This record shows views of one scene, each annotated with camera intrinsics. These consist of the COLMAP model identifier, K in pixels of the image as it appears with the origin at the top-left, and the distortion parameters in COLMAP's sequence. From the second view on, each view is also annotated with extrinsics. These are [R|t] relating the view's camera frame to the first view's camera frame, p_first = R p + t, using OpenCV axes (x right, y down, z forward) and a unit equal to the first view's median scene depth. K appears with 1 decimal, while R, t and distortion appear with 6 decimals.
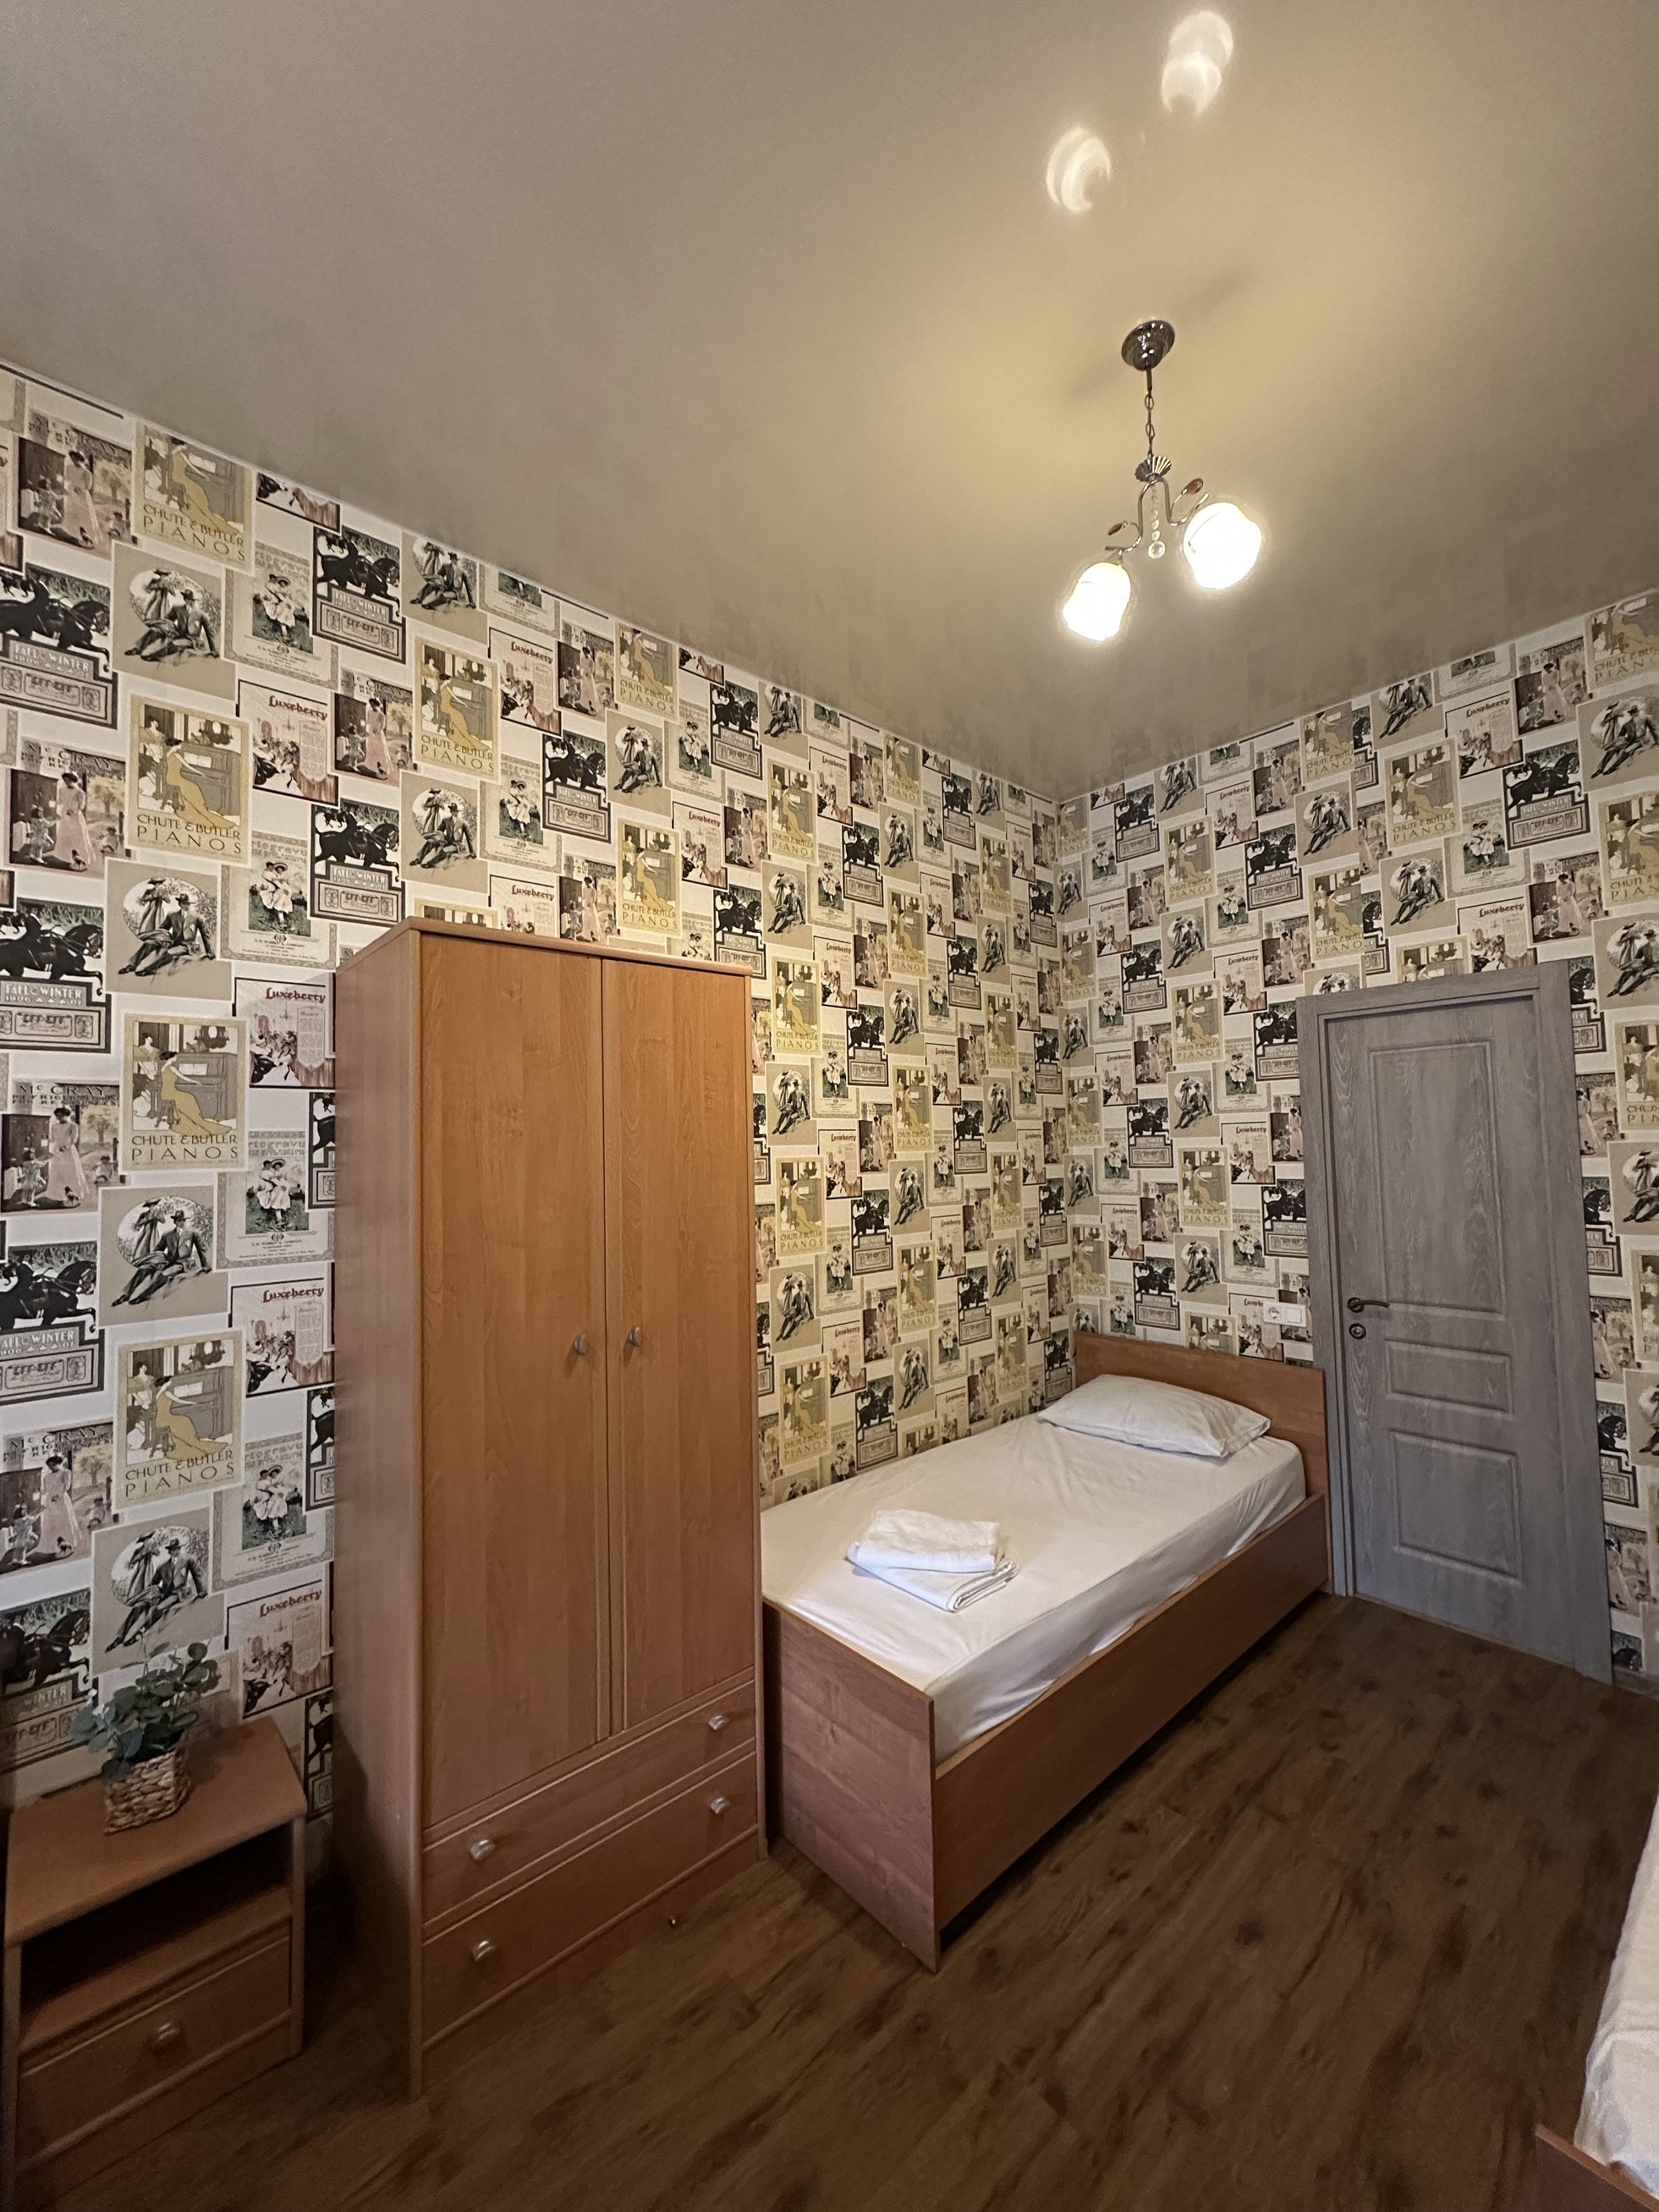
lens RADIAL K [[877.1, 0, 829.5], [0, 877.1, 1106.0], [0, 0, 1]] dist [-0.004061, 0.000575]
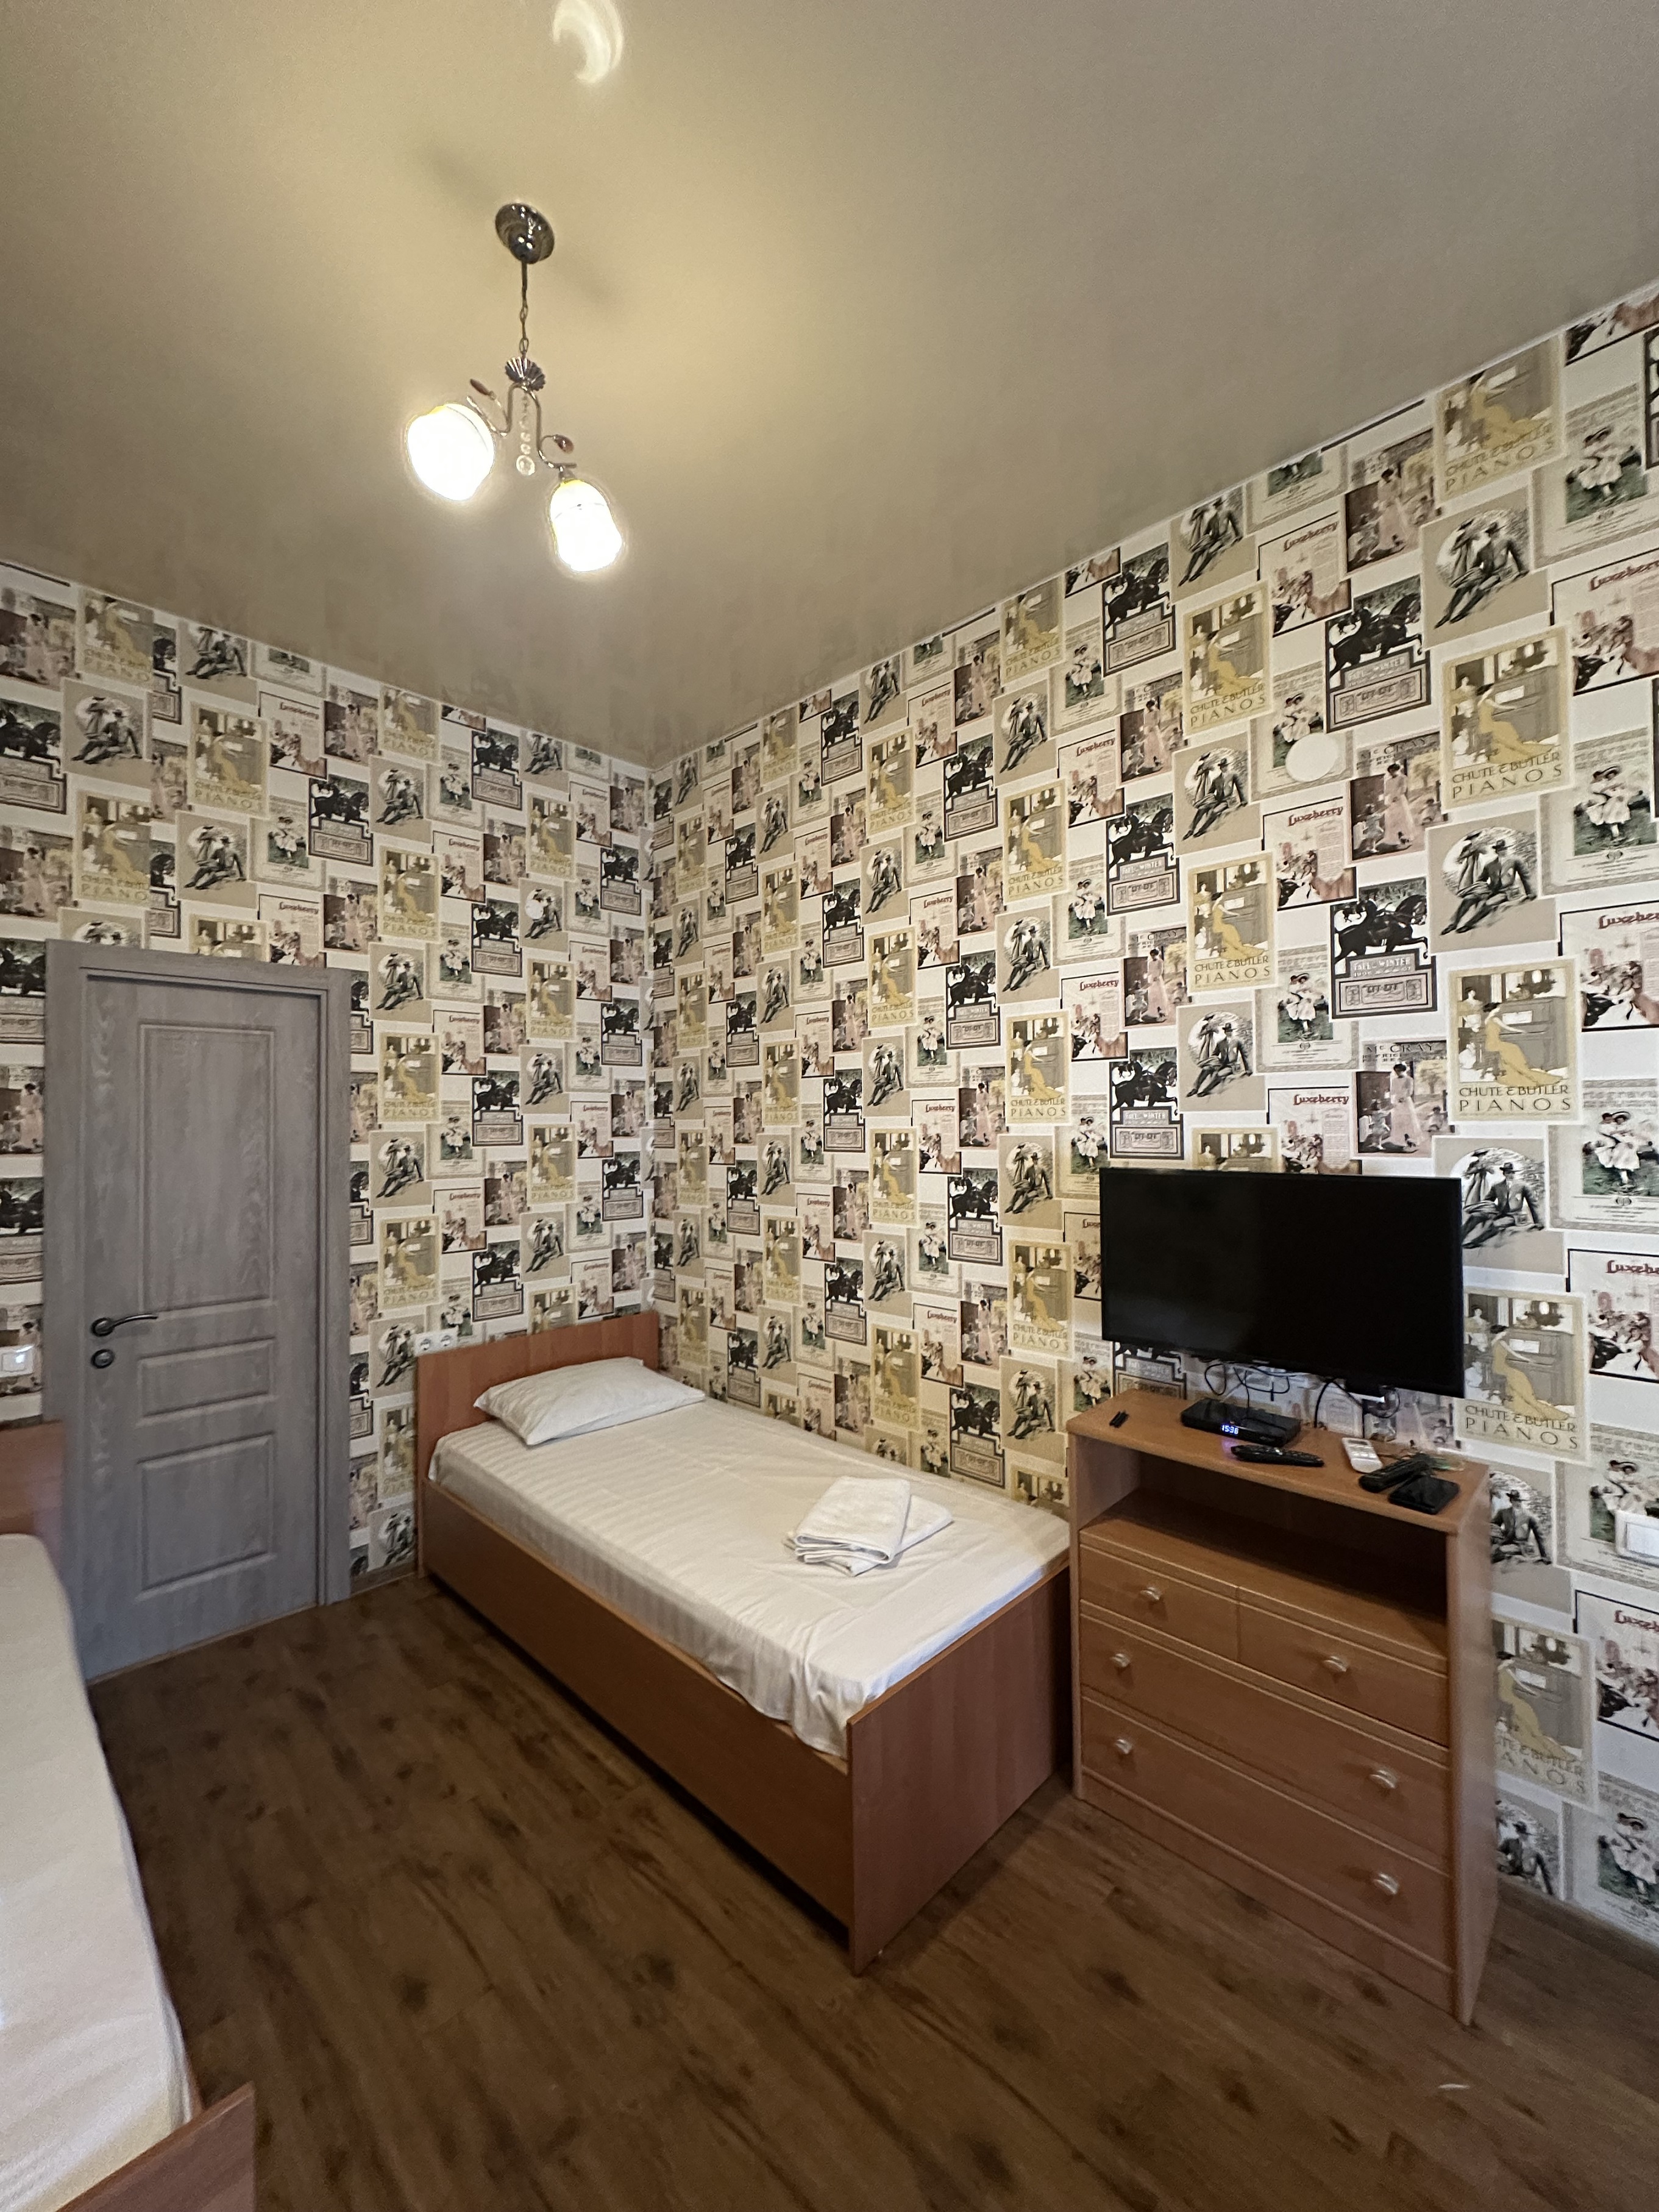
lens RADIAL K [[877.1, 0, 829.5], [0, 877.1, 1106.0], [0, 0, 1]] dist [-0.004061, 0.000575]
pose [[-0.070586, 0.041374, 0.996647, -0.300936], [-0.040385, 0.998202, -0.044299, 0.031060], [-0.996688, -0.043376, -0.068788, 0.413114]]
